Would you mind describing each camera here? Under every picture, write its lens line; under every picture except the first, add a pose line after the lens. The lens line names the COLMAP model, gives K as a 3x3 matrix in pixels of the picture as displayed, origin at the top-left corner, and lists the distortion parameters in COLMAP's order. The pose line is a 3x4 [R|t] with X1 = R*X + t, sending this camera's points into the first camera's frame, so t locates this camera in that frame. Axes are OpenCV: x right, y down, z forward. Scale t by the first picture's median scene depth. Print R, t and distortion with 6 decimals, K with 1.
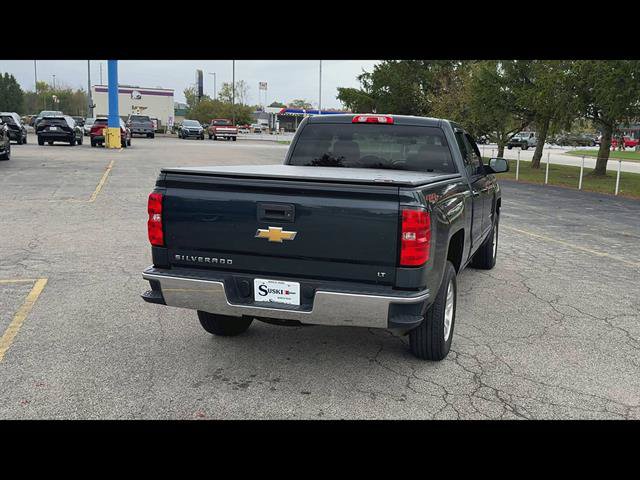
lens RADIAL K [[686.5, 0, 374.5], [0, 686.5, 253.6], [0, 0, 1]] dist [0.067512, -0.028163]
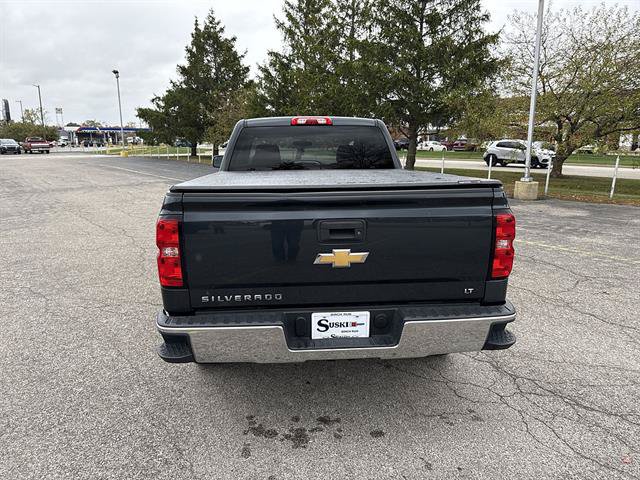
lens RADIAL K [[465.5, 0, 314.6], [0, 465.5, 239.0], [0, 0, 1]] dist [0.032601, -0.047035]
pose [[0.945506, -0.109243, 0.306732, -0.231848], [0.097918, 0.993829, 0.052120, -0.055857], [-0.310533, -0.019245, 0.950368, 0.332040]]
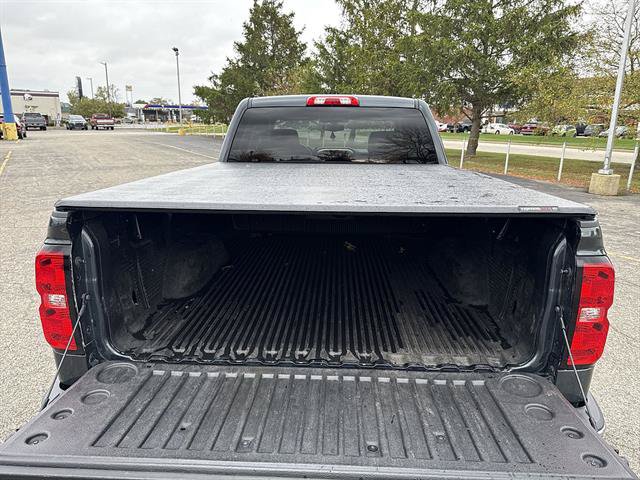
lens RADIAL K [[465.5, 0, 314.6], [0, 465.5, 239.0], [0, 0, 1]] dist [0.032601, -0.047035]
pose [[0.978654, -0.077949, 0.190161, -0.140485], [0.063086, 0.994550, 0.083009, -0.080273], [-0.195595, -0.069240, 0.978237, 0.454277]]
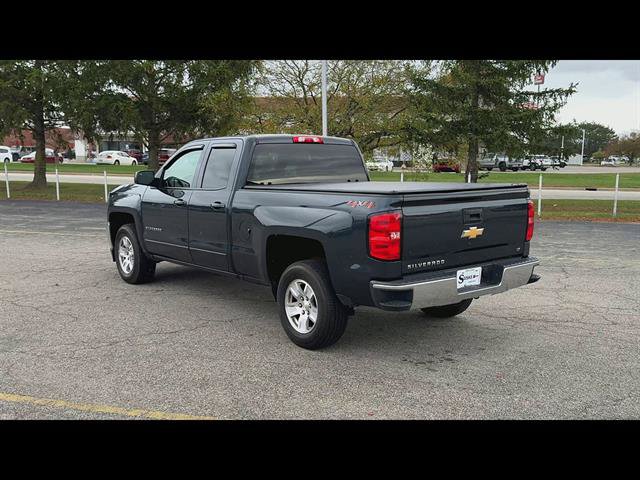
lens RADIAL K [[663.4, 0, 339.2], [0, 663.4, 259.4], [0, 0, 1]] dist [0.071762, -0.004588]
pose [[0.591046, -0.167235, 0.789111, -0.877453], [0.161027, 0.983044, 0.087725, -0.087631], [-0.790401, 0.075219, 0.607954, 0.301513]]
